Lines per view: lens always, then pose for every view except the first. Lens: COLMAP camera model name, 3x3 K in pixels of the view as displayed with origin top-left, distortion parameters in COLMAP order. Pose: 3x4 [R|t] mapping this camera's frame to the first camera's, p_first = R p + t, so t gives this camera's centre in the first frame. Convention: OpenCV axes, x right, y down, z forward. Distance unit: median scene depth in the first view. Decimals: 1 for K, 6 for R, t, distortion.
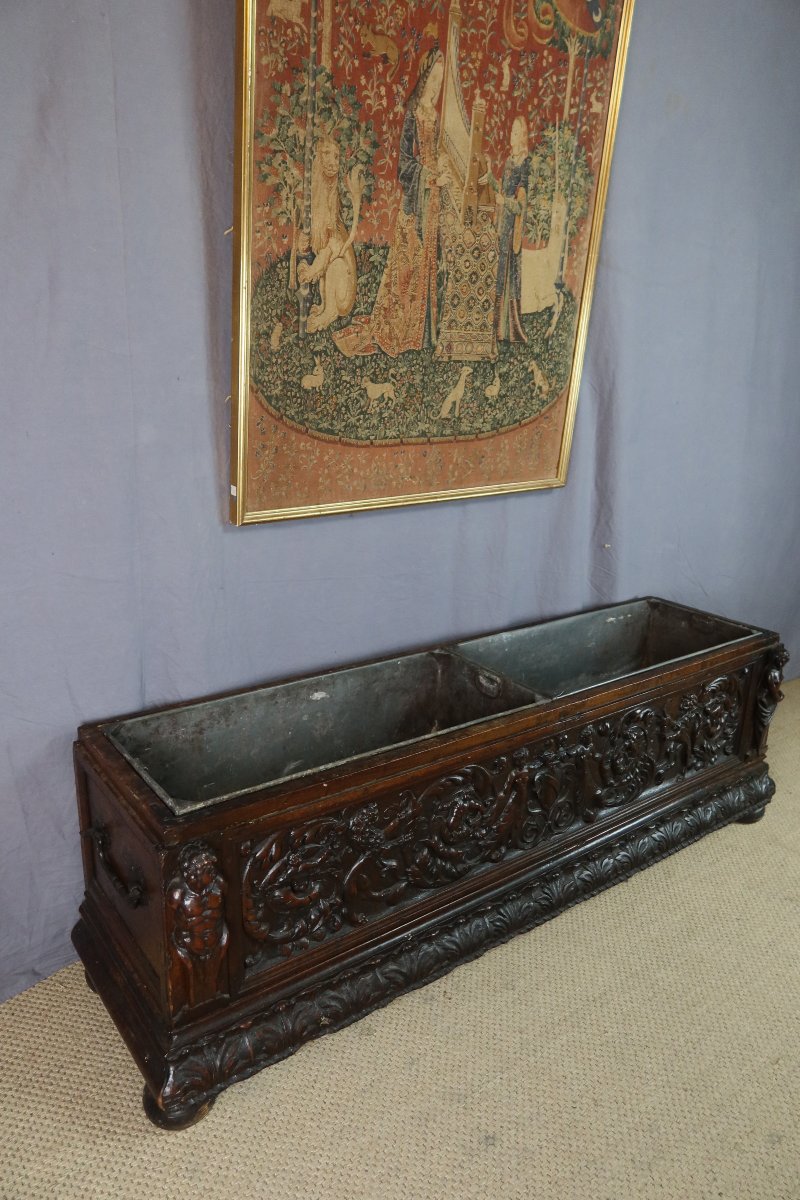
lens RADIAL K [[822.8, 0, 402.3], [0, 822.8, 599.4], [0, 0, 1]] dist [-0.028706, 0.008498]
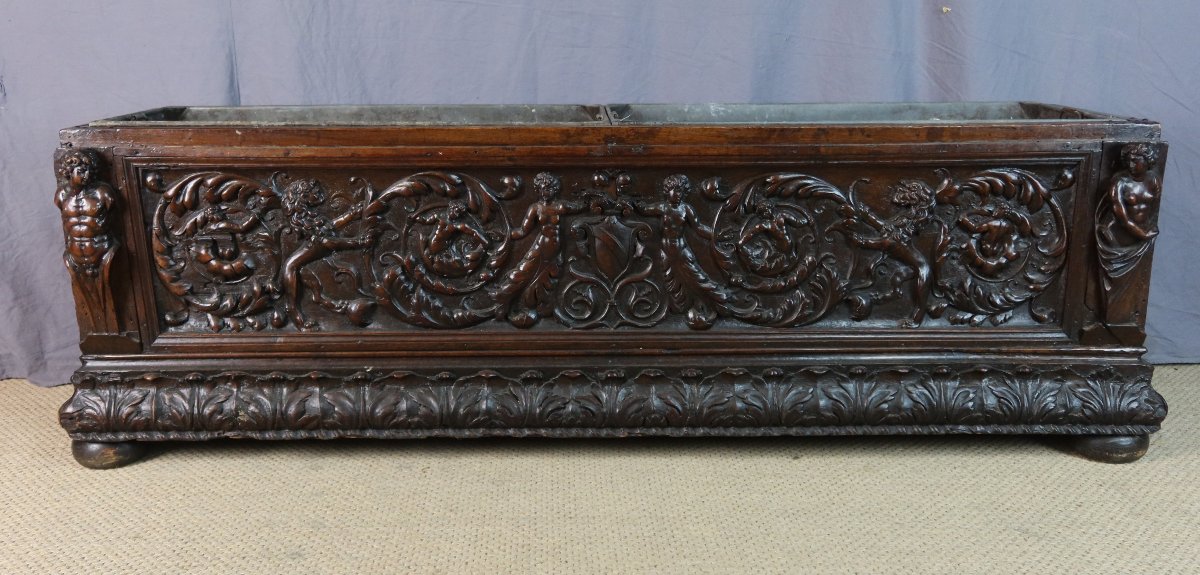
lens RADIAL K [[1104.5, 0, 596.3], [0, 1104.5, 335.2], [0, 0, 1]] dist [-0.013609, 0.000000]
pose [[0.809137, 0.124561, -0.574267, 0.811956], [-0.140102, 0.989985, 0.017331, 0.312724], [0.570674, 0.066433, 0.818485, 0.194138]]
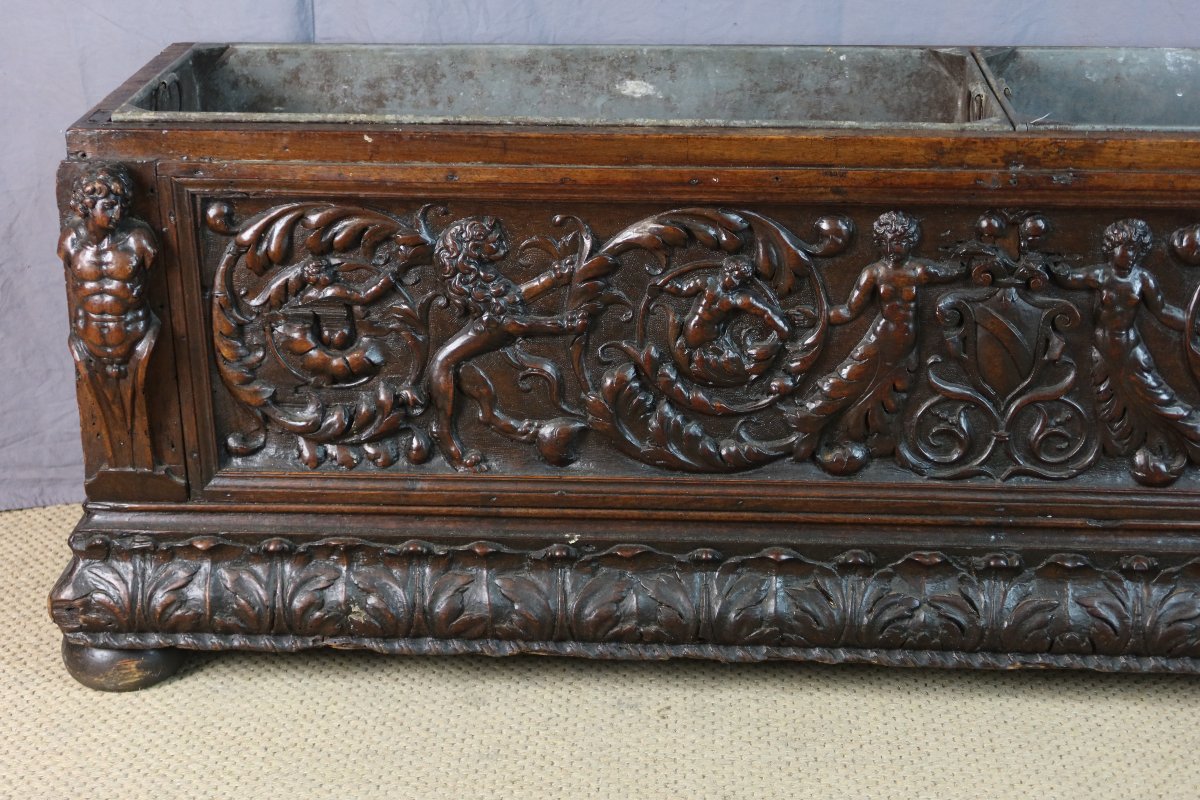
lens RADIAL K [[2205.3, 0, 574.8], [0, 2205.3, 380.2], [0, 0, 1]] dist [-0.012847, 0.000000]
pose [[0.755724, 0.176510, -0.630655, 0.789003], [-0.156305, 0.983777, 0.088041, 0.195356], [0.635964, 0.032040, 0.771054, -0.014789]]
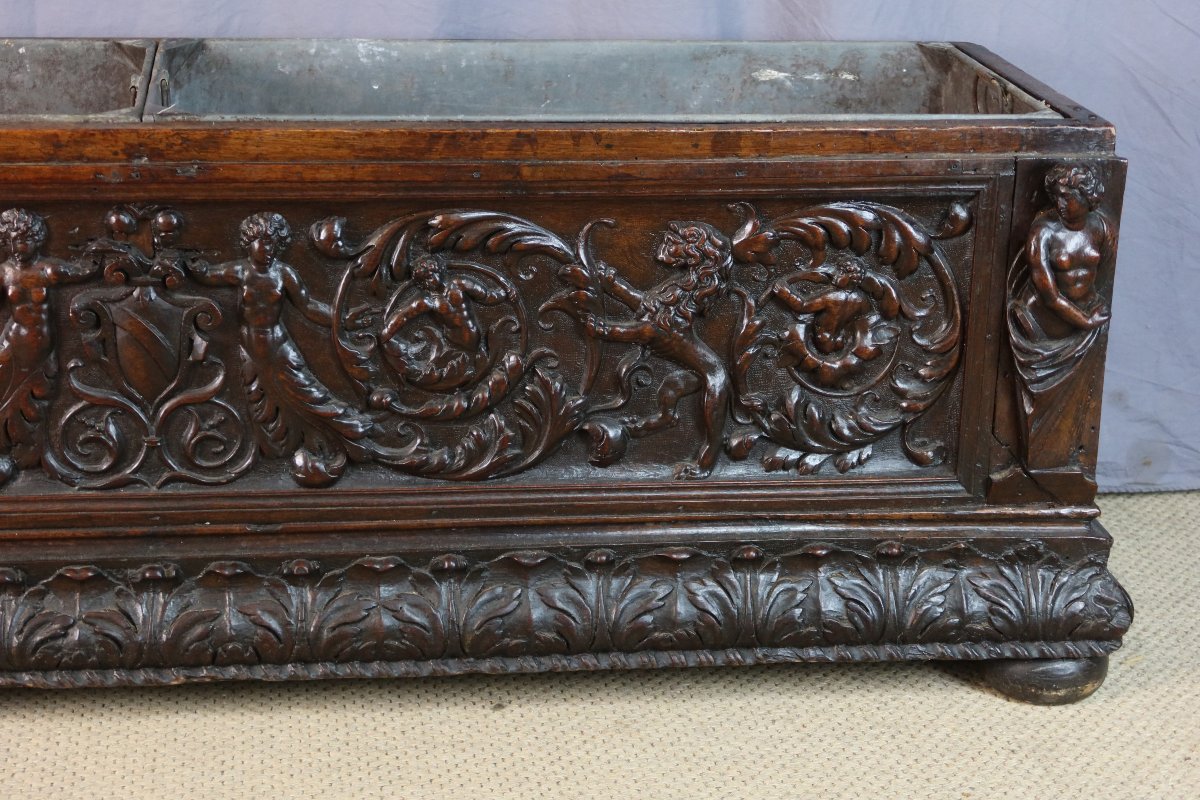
lens RADIAL K [[2205.3, 0, 604.3], [0, 2205.3, 381.4], [0, 0, 1]] dist [-0.012847, 0.000000]
pose [[0.876684, 0.146330, -0.458271, 0.946141], [-0.138405, 0.989060, 0.051042, 0.171630], [0.460726, 0.018679, 0.887346, 0.152760]]
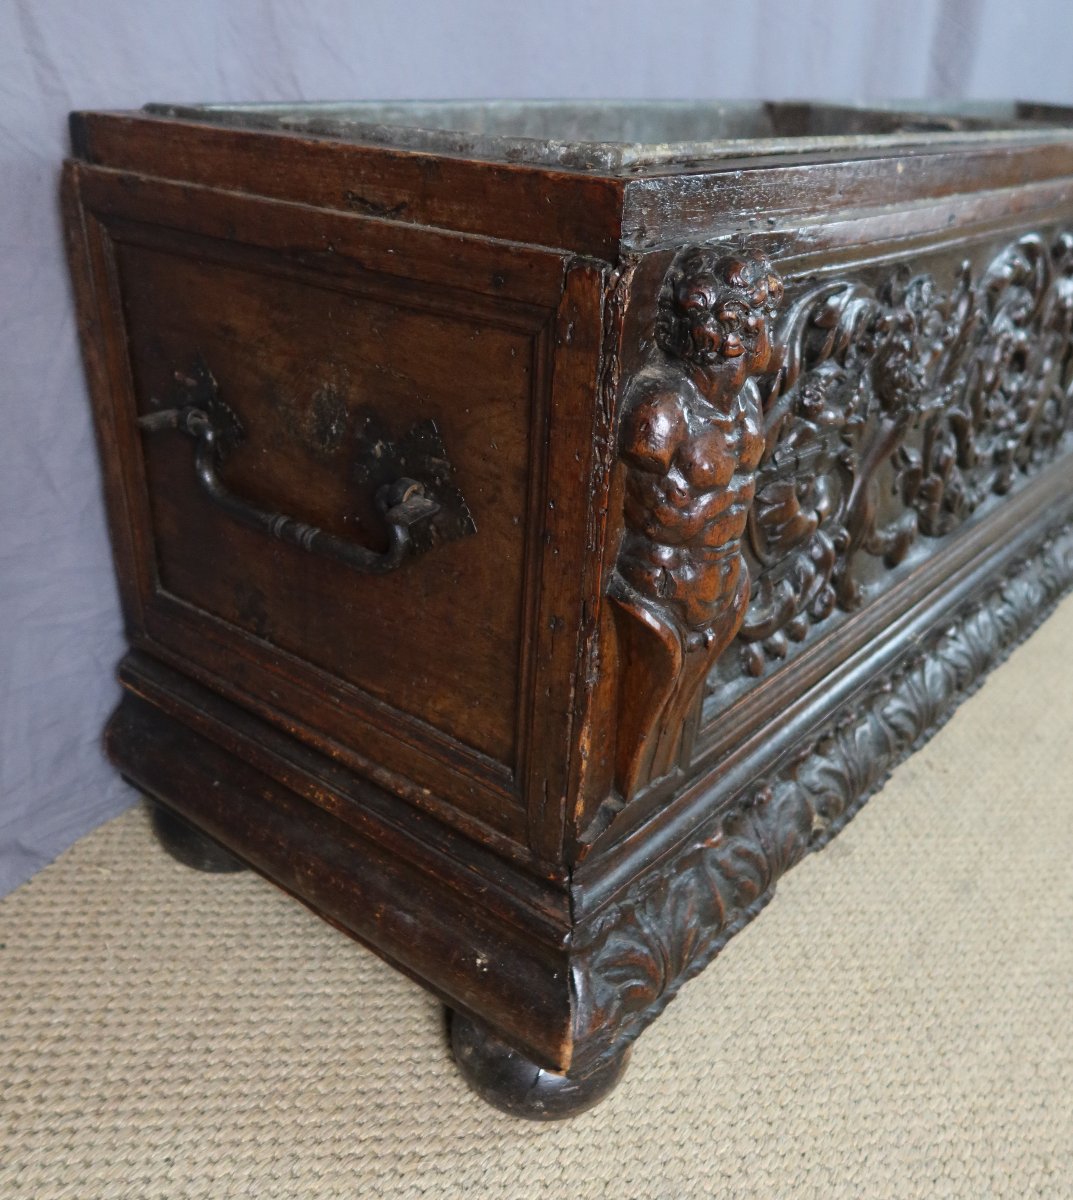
lens RADIAL K [[1112.0, 0, 539.5], [0, 1112.0, 692.0], [0, 0, 1]] dist [-0.031668, 0.000000]
pose [[0.968842, -0.118866, 0.217292, -0.314692], [0.061408, 0.965201, 0.254197, 0.262639], [-0.239946, -0.232933, 0.942427, 0.450982]]
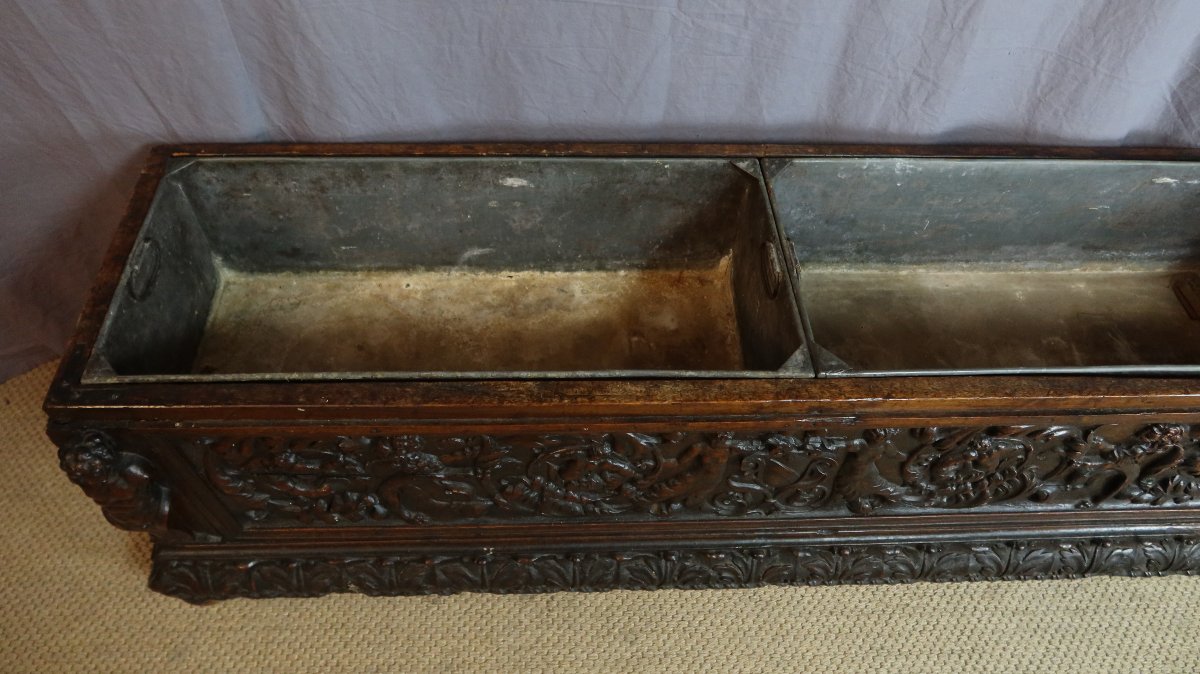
lens RADIAL K [[830.2, 0, 599.9], [0, 830.2, 271.0], [0, 0, 1]] dist [-0.028025, 0.002044]
pose [[0.827932, 0.429238, -0.360949, 0.244884], [-0.174680, 0.808951, 0.561325, -0.228797], [0.532931, -0.401688, 0.744735, 0.570670]]
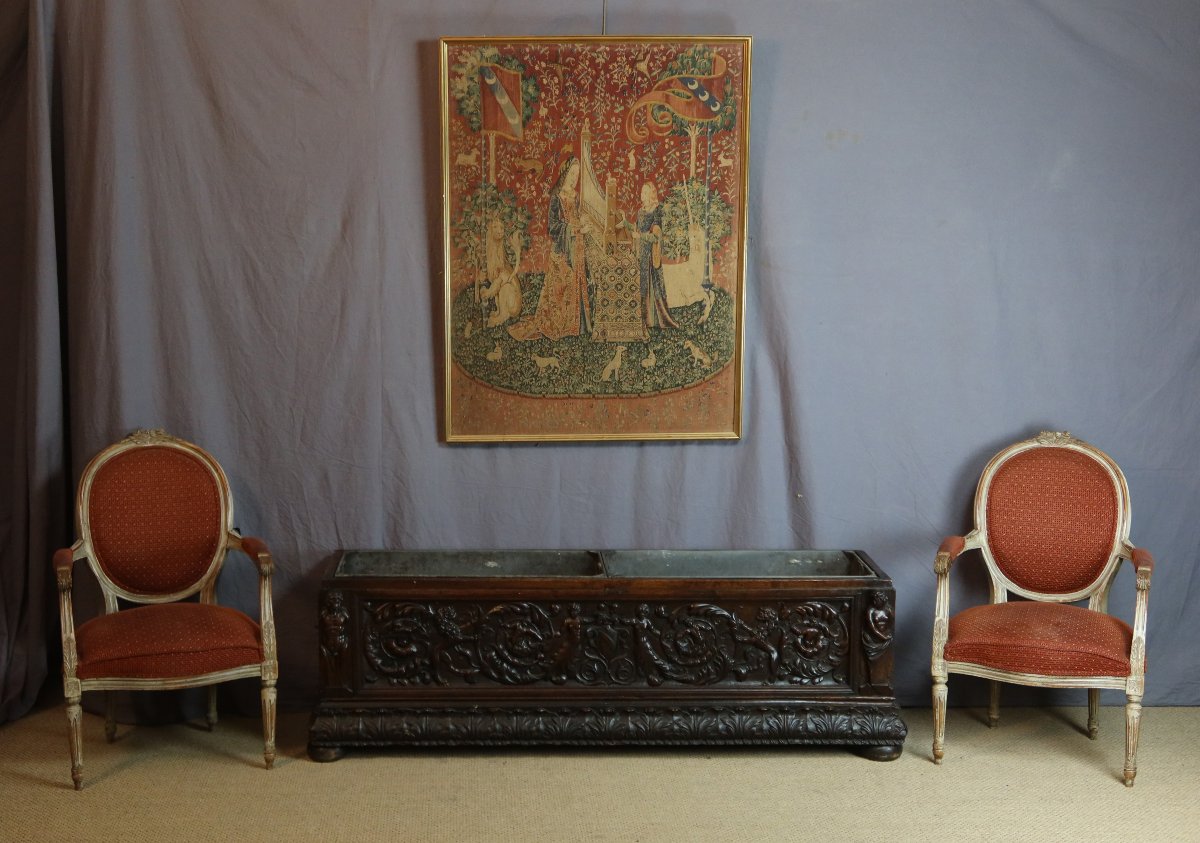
lens RADIAL K [[1667.8, 0, 576.2], [0, 1667.8, 400.1], [0, 0, 1]] dist [0.007391, 0.000000]
pose [[0.822983, 0.041821, -0.566525, 1.861254], [-0.145439, 0.979559, -0.138966, 0.243914], [0.549133, 0.196761, 0.812243, -1.523947]]
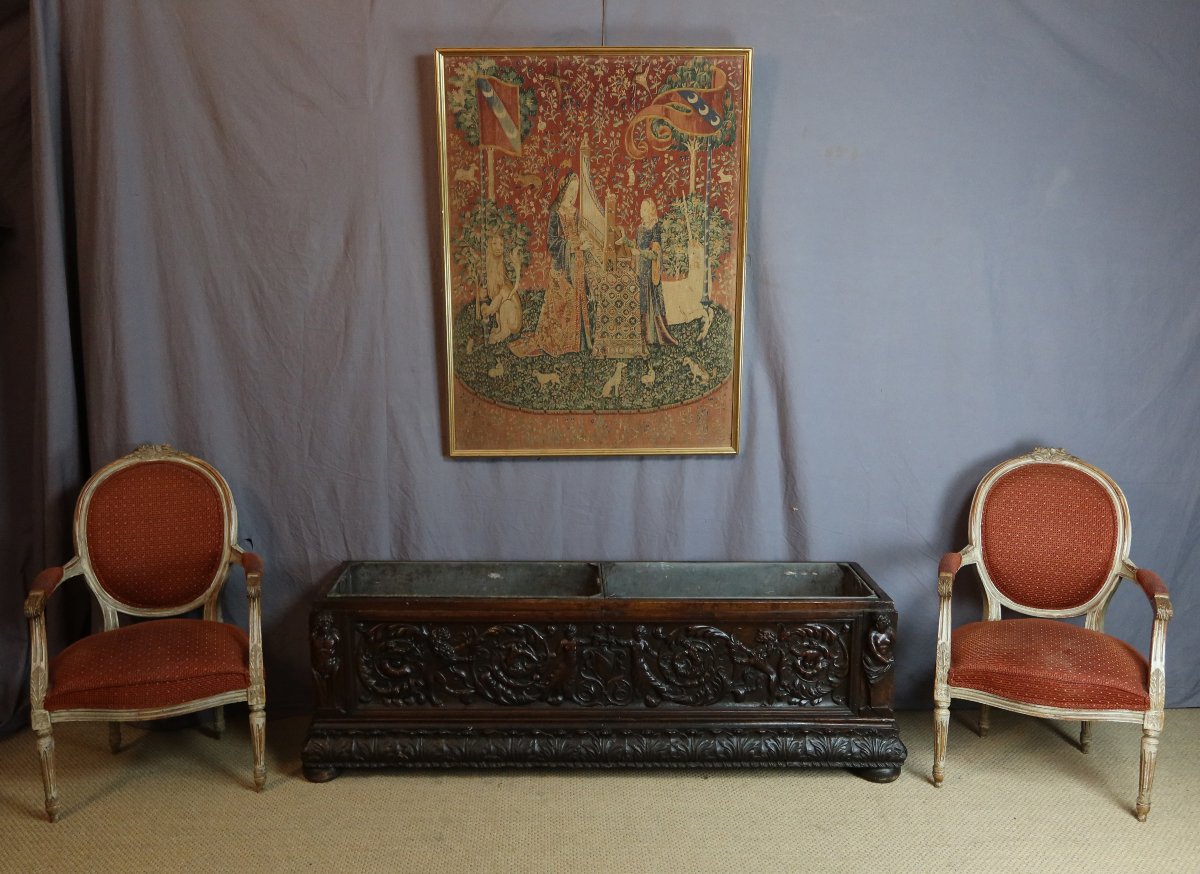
lens RADIAL K [[1042.5, 0, 603.8], [0, 1042.5, 424.4], [0, 0, 1]] dist [-0.014894, -0.015436]
pose [[0.815344, 0.058883, -0.575974, 1.253585], [-0.148954, 0.982662, -0.110399, 0.028747], [0.559488, 0.175807, 0.809979, -0.522736]]
